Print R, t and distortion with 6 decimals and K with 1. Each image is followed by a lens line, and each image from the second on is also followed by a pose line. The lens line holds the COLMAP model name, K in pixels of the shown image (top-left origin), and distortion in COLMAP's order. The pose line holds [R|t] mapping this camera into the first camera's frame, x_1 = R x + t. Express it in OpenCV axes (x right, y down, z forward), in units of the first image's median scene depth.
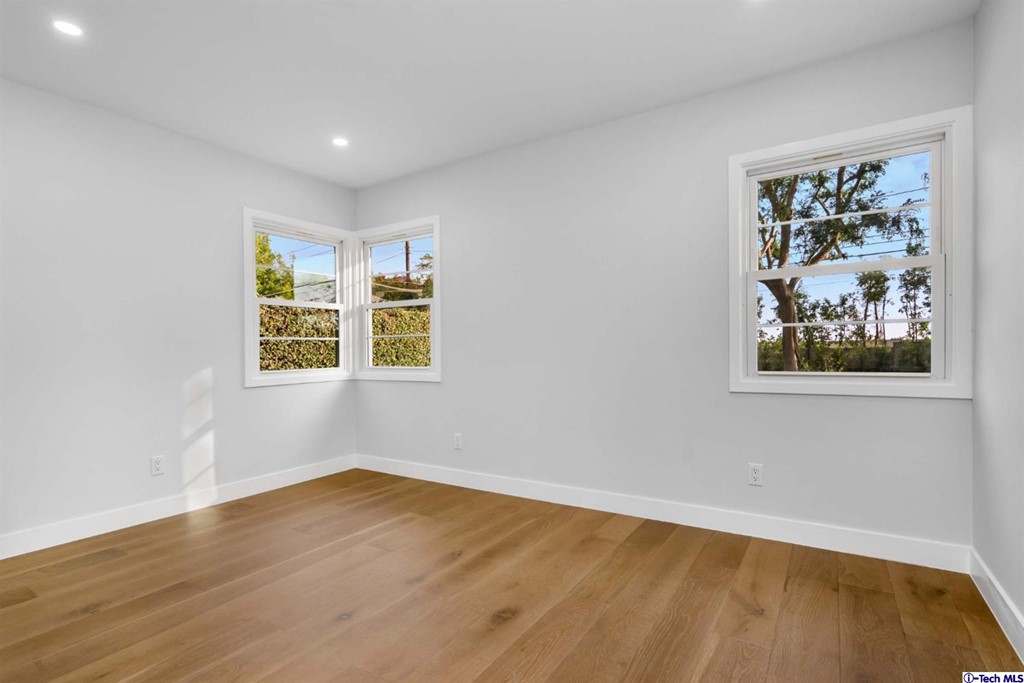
lens RADIAL K [[513.7, 0, 505.7], [0, 513.7, 365.2], [0, 0, 1]] dist [-0.000264, 0.000290]
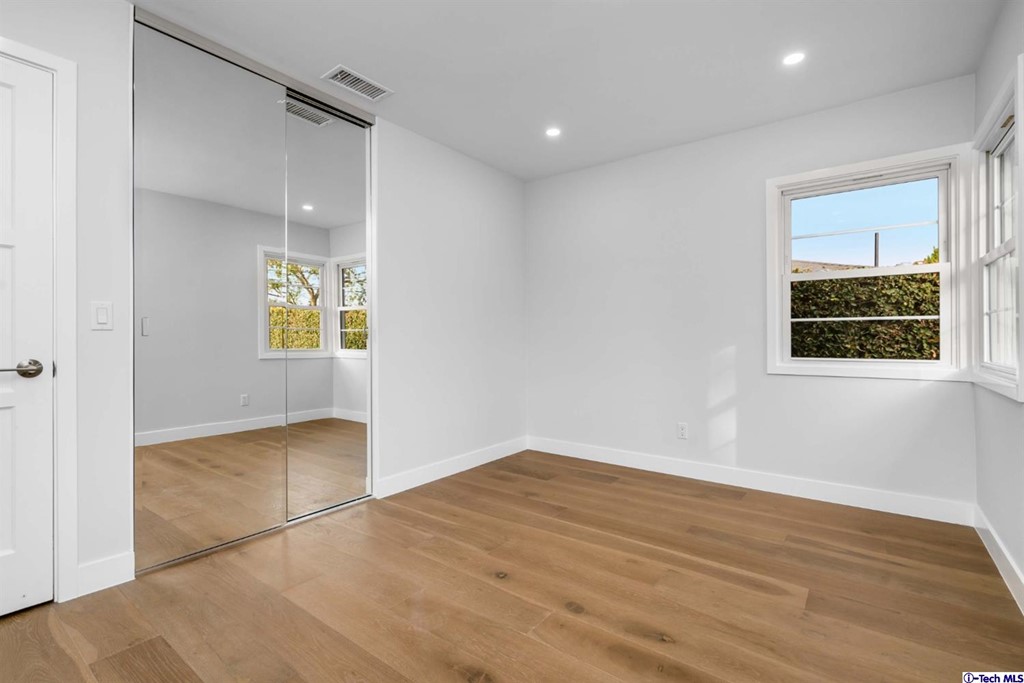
lens RADIAL K [[471.3, 0, 507.2], [0, 471.3, 344.2], [0, 0, 1]] dist [0.001651, 0.000803]
pose [[-0.089865, 0.027366, -0.995578, 0.534924], [-0.026742, 0.999196, 0.029879, -0.032939], [0.995595, 0.029309, -0.089061, 0.843882]]
